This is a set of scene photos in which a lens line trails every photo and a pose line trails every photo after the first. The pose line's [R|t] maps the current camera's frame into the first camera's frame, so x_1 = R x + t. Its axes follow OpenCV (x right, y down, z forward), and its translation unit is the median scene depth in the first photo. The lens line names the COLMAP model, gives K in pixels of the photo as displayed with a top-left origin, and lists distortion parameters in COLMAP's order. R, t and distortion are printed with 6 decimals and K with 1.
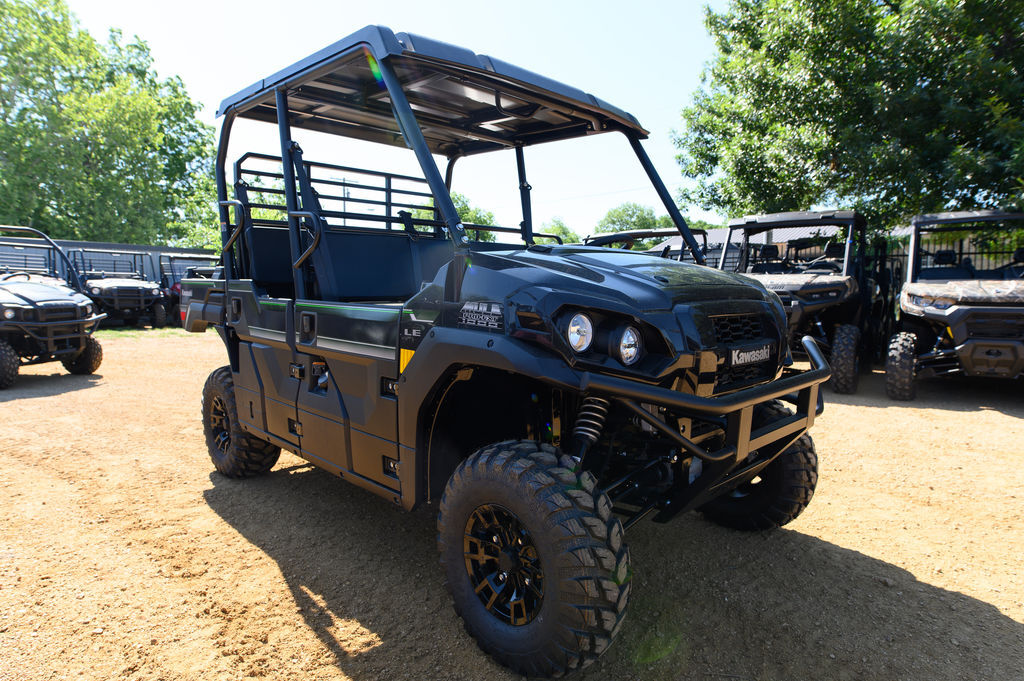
lens RADIAL K [[581.9, 0, 511.7], [0, 581.9, 322.8], [0, 0, 1]] dist [-0.020408, -0.000154]
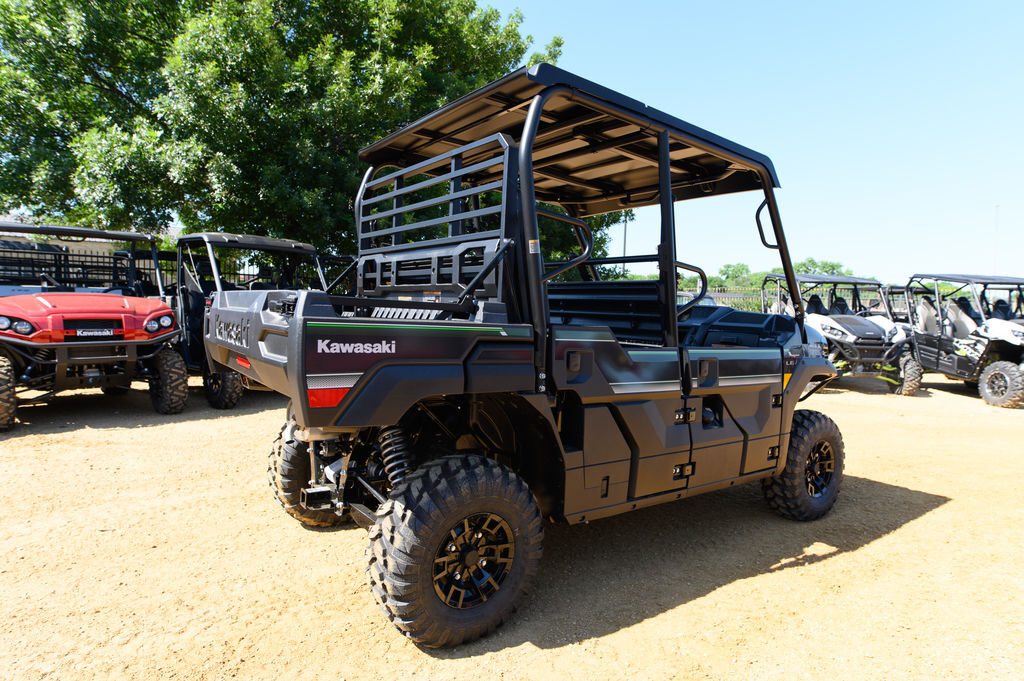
lens RADIAL K [[581.9, 0, 511.7], [0, 581.9, 322.8], [0, 0, 1]] dist [-0.020408, -0.000154]
pose [[0.158681, -0.018196, 0.987162, -1.652272], [0.026076, 0.999559, 0.014233, -0.122821], [-0.986986, 0.023482, 0.159085, 1.296789]]
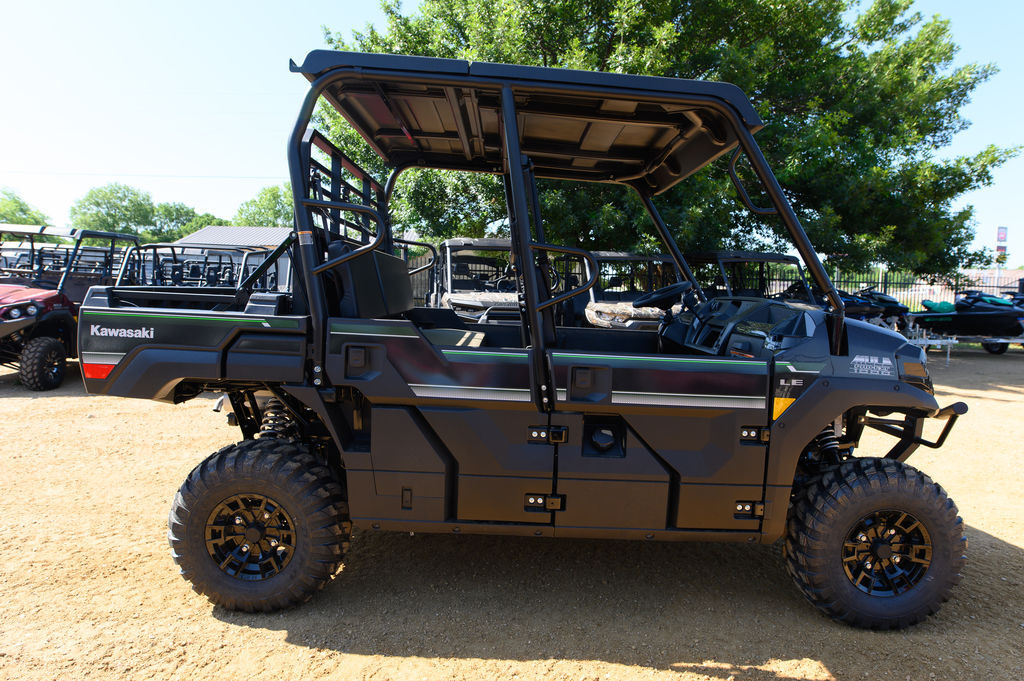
lens RADIAL K [[581.9, 0, 511.7], [0, 581.9, 322.8], [0, 0, 1]] dist [-0.020408, -0.000154]
pose [[0.700604, -0.015627, 0.713379, -1.141936], [0.014688, 0.999864, 0.007478, -0.097281], [-0.713399, 0.005239, 0.700738, 0.510159]]
